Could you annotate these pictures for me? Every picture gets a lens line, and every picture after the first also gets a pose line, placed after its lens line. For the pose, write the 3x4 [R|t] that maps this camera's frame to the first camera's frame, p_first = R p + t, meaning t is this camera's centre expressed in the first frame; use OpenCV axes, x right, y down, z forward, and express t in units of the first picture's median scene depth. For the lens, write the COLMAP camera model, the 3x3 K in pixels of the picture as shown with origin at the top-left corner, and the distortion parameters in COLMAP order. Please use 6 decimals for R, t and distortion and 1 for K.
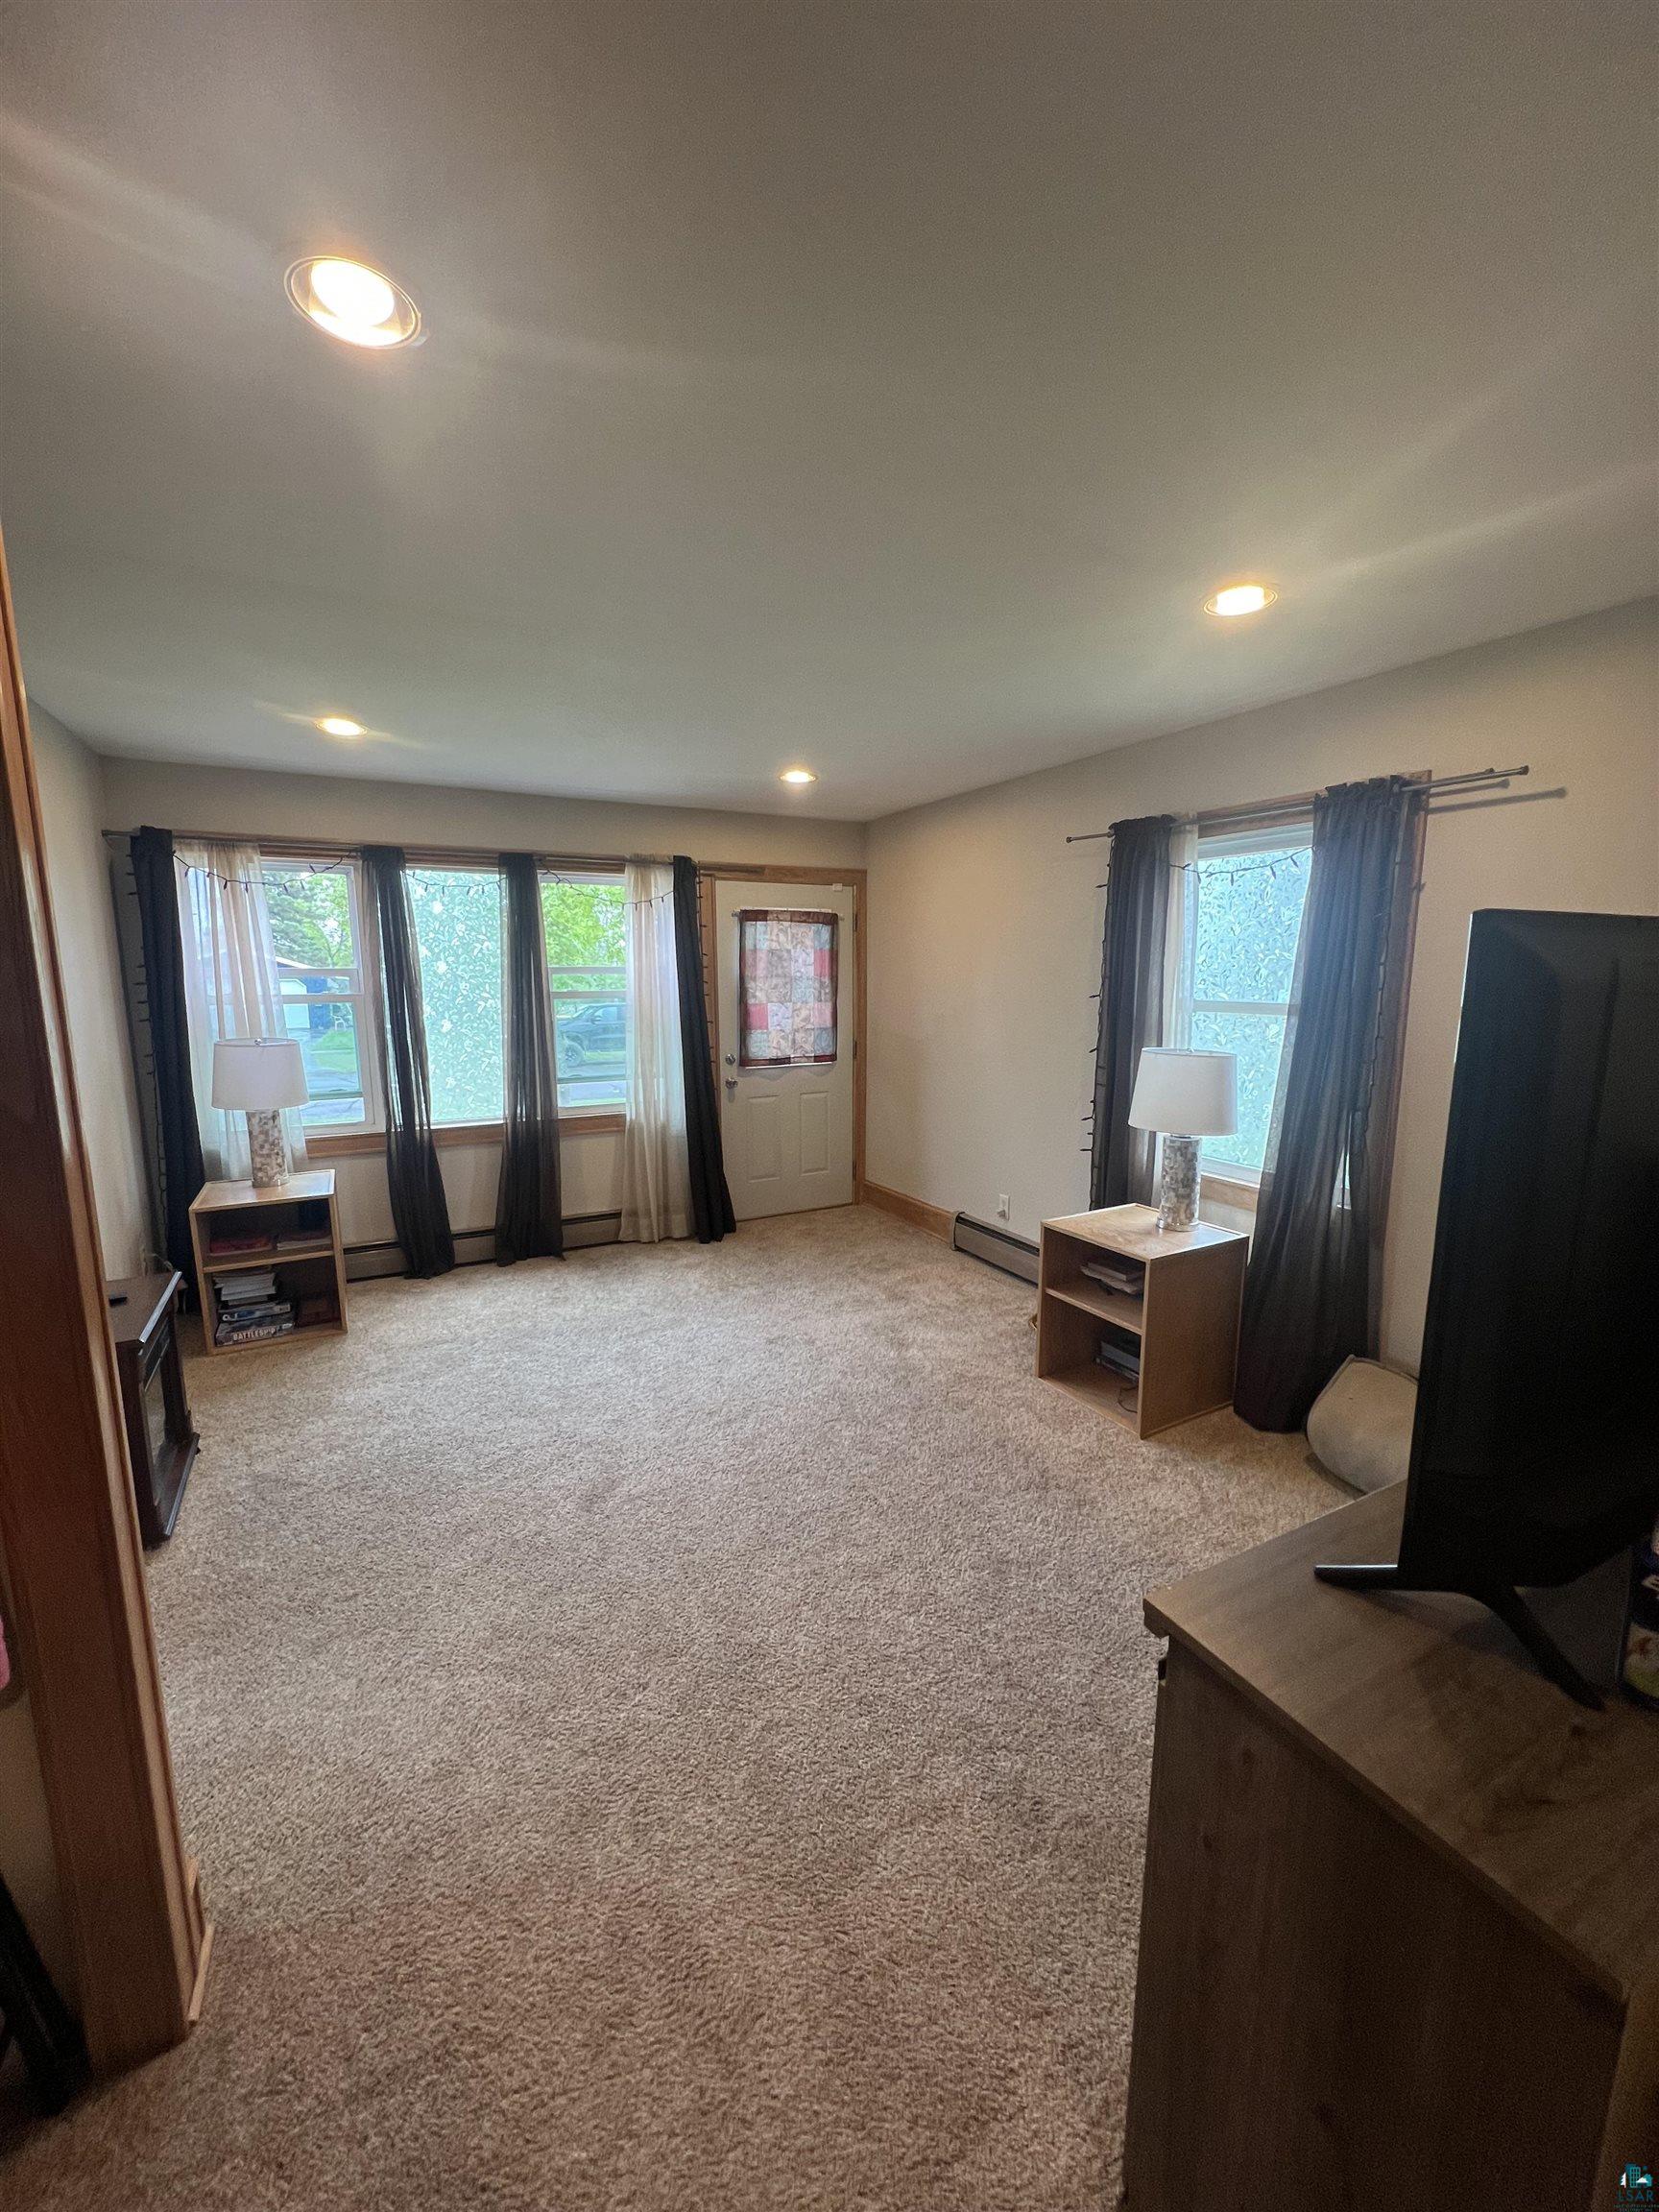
lens RADIAL K [[881.6, 0, 835.5], [0, 881.6, 1117.3], [0, 0, 1]] dist [-0.001594, -0.000029]
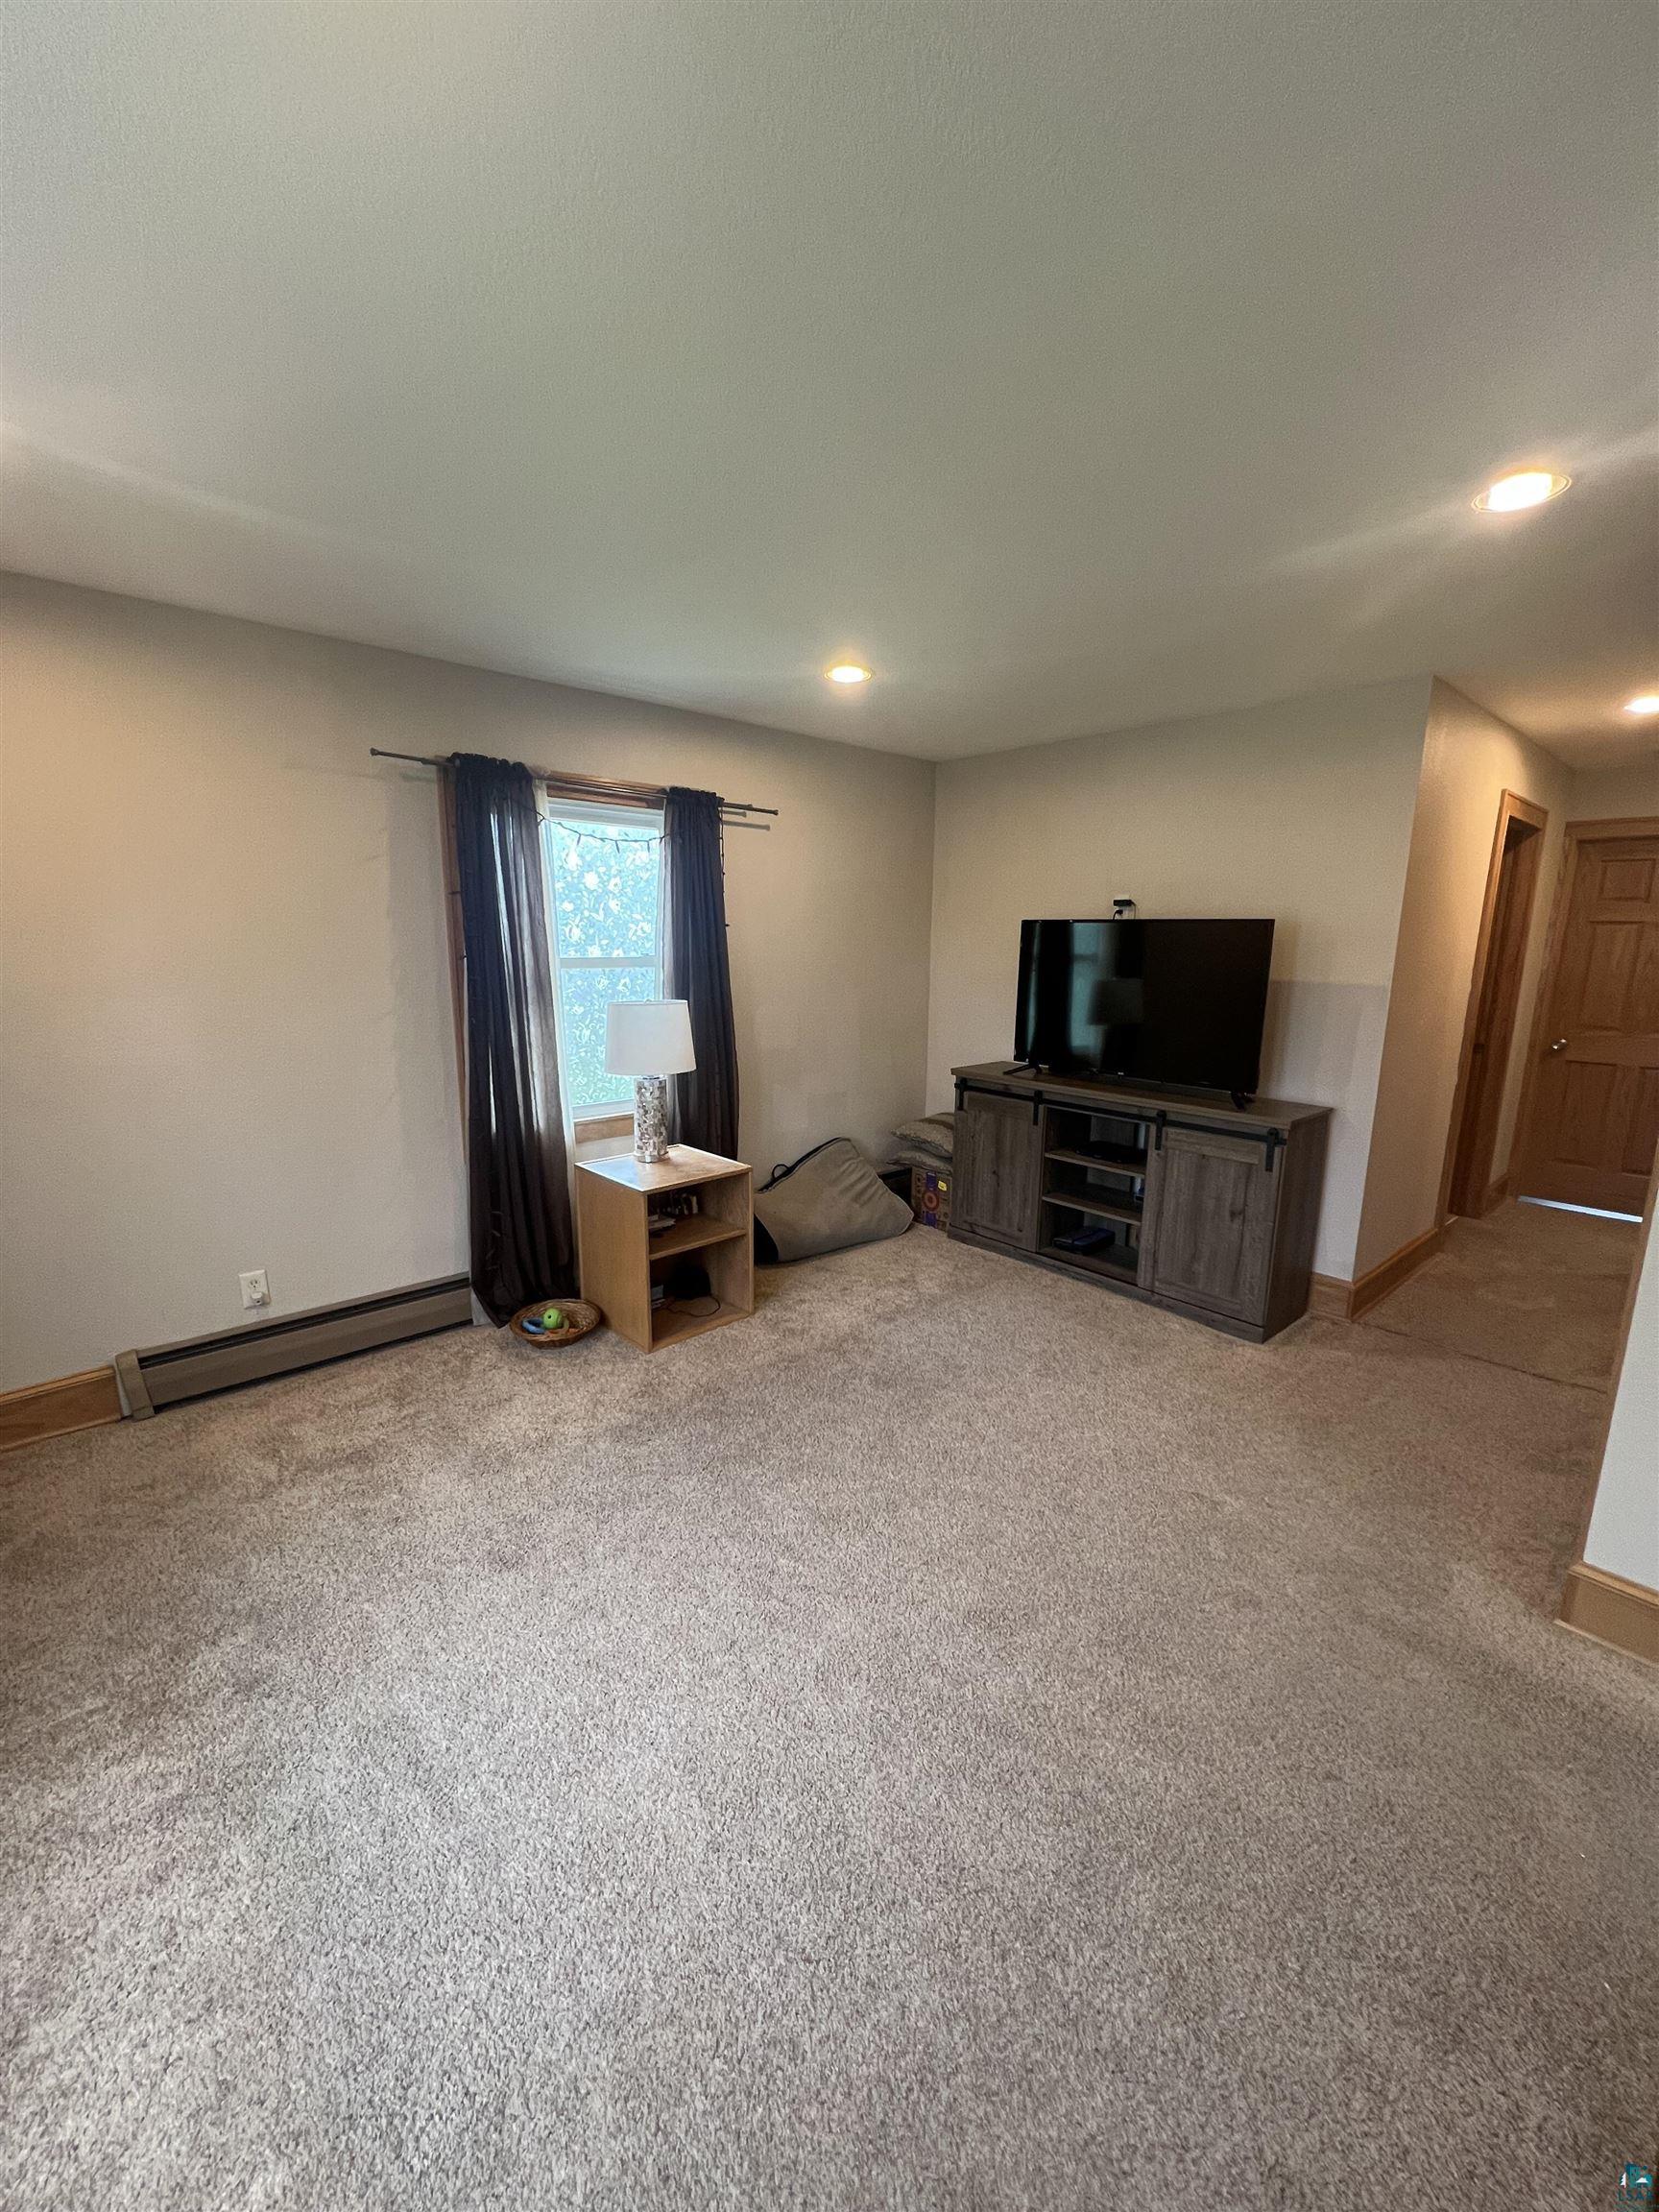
lens RADIAL K [[881.6, 0, 829.2], [0, 881.6, 1107.6], [0, 0, 1]] dist [-0.001594, -0.000029]
pose [[-0.233304, -0.190131, 0.953635, -0.468467], [0.152659, 0.961376, 0.229022, -0.104252], [-0.960346, 0.199013, -0.195268, 0.643003]]
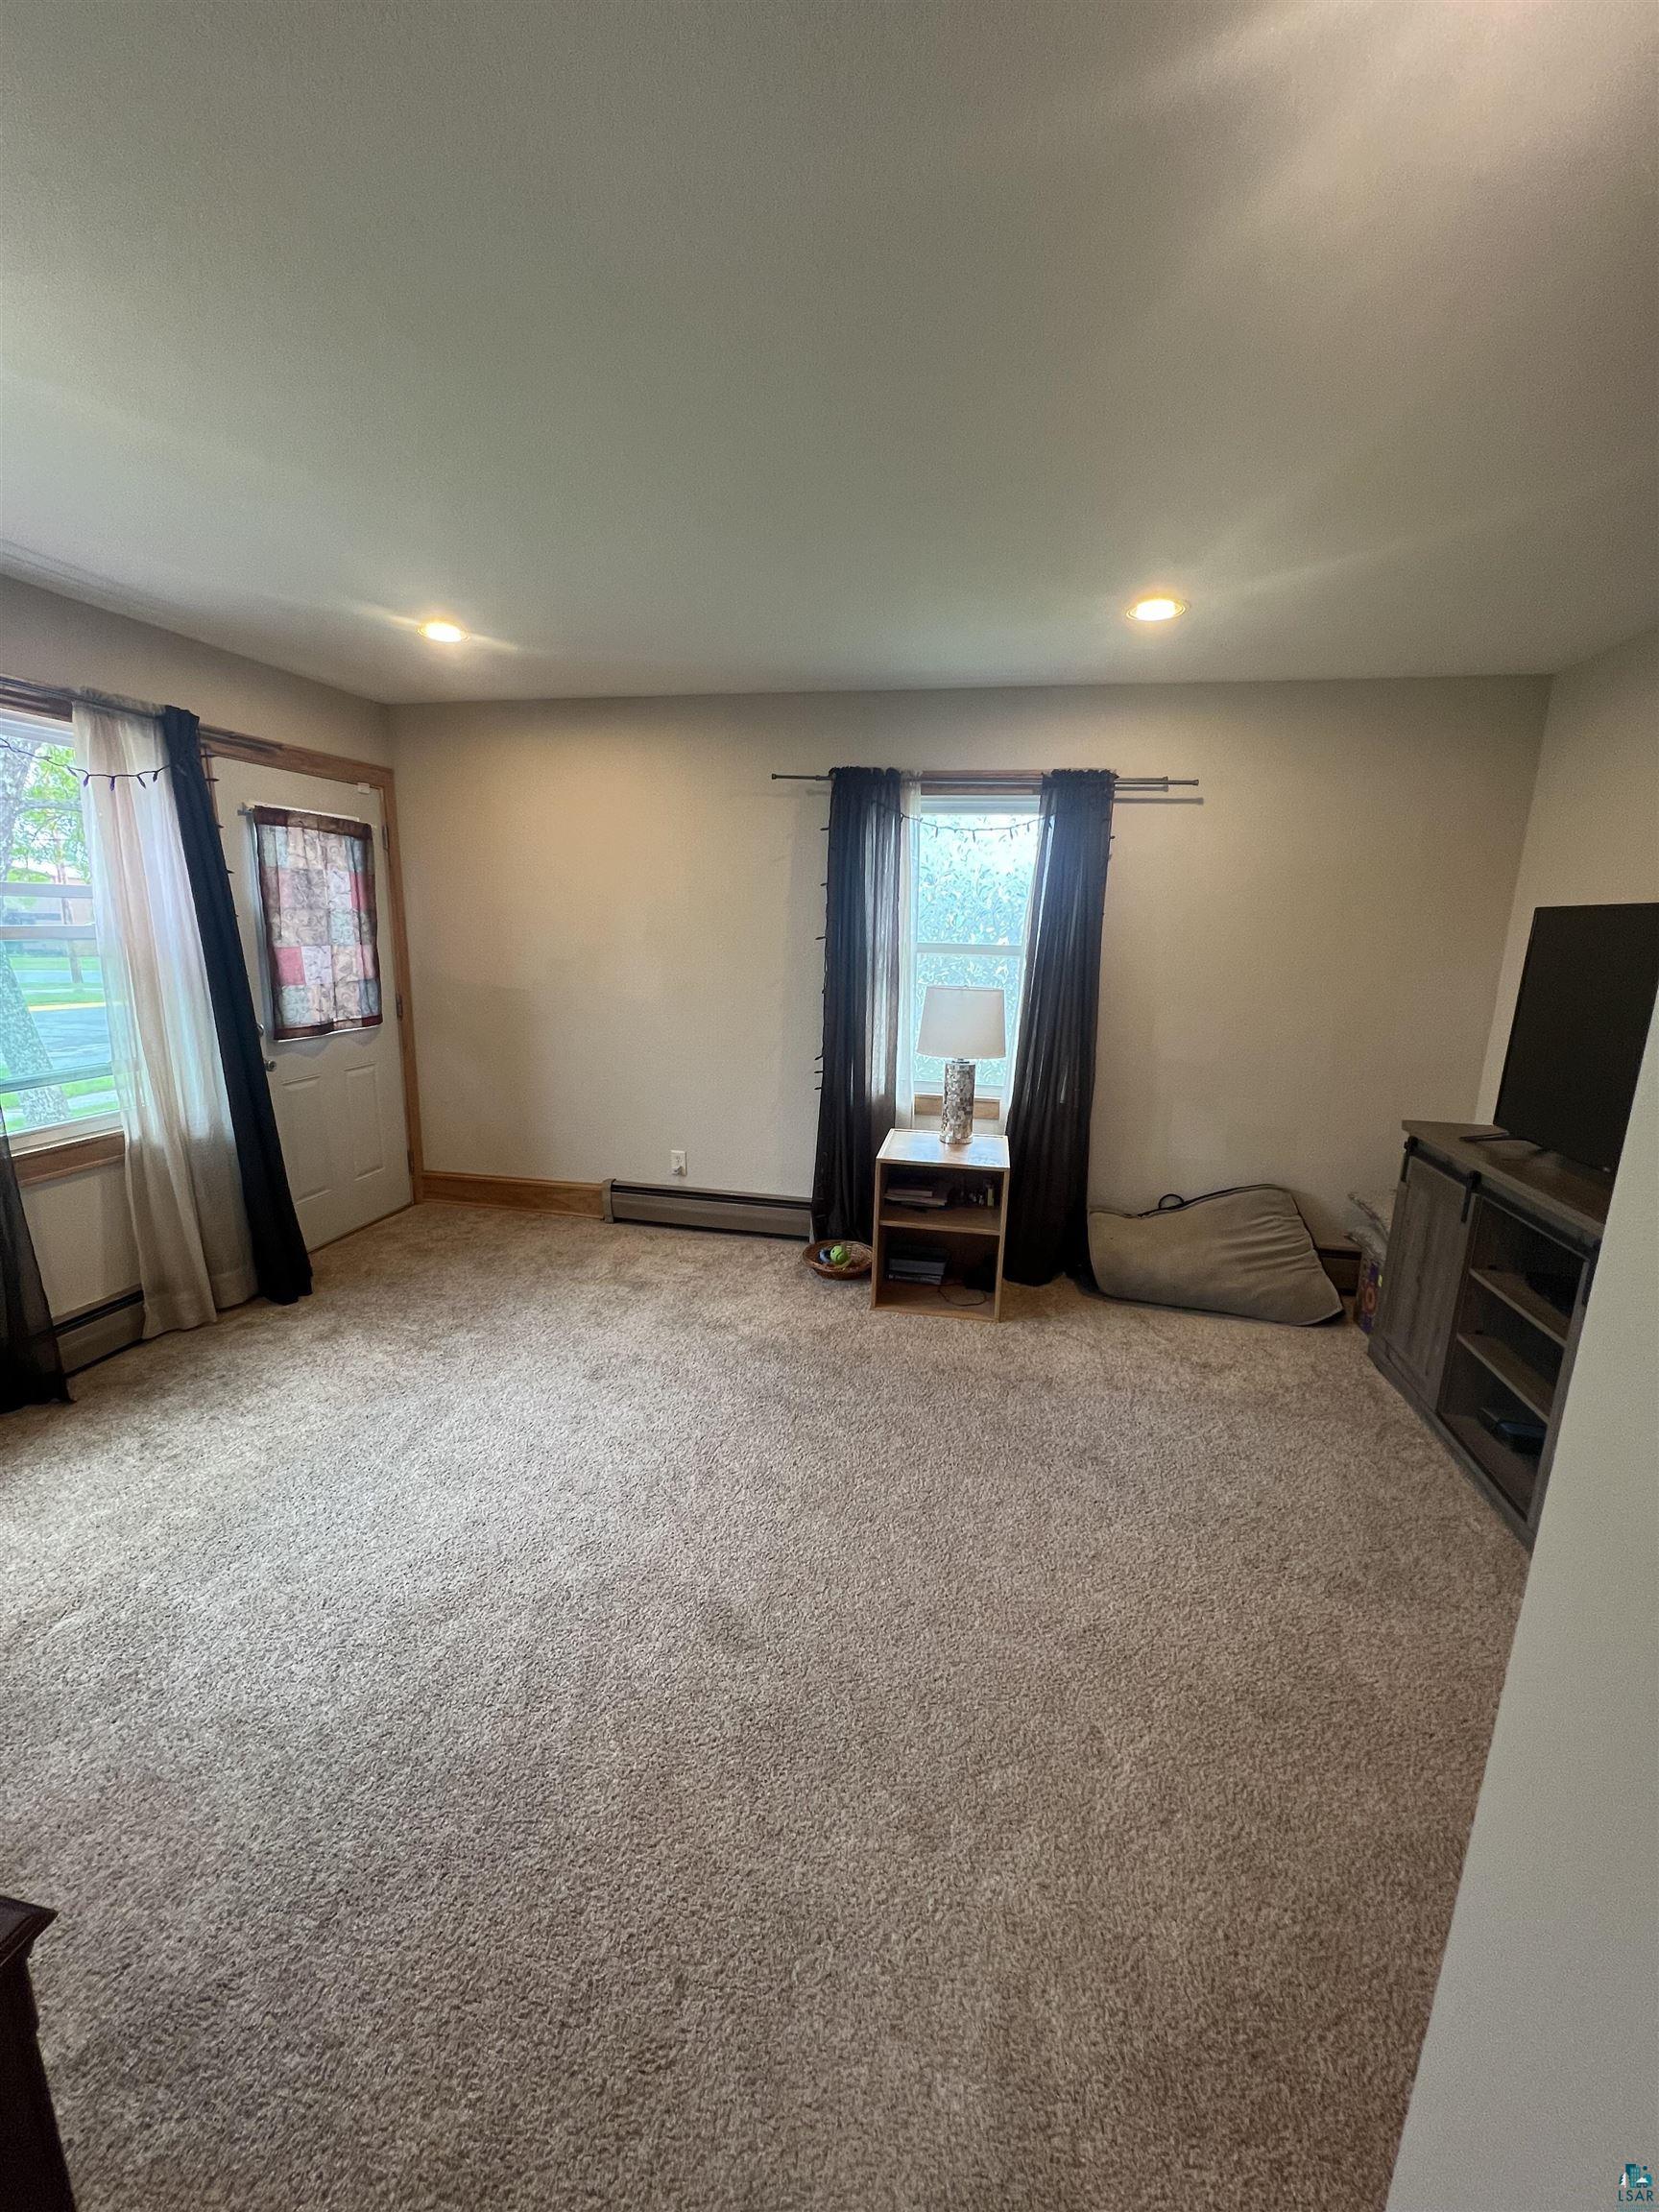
lens RADIAL K [[881.6, 0, 826.8], [0, 881.6, 1109.1], [0, 0, 1]] dist [-0.001594, -0.000029]
pose [[0.649622, -0.142532, 0.746777, -0.372255], [0.101123, 0.989740, 0.100938, -0.032260], [-0.753502, 0.009945, 0.657370, 0.242716]]
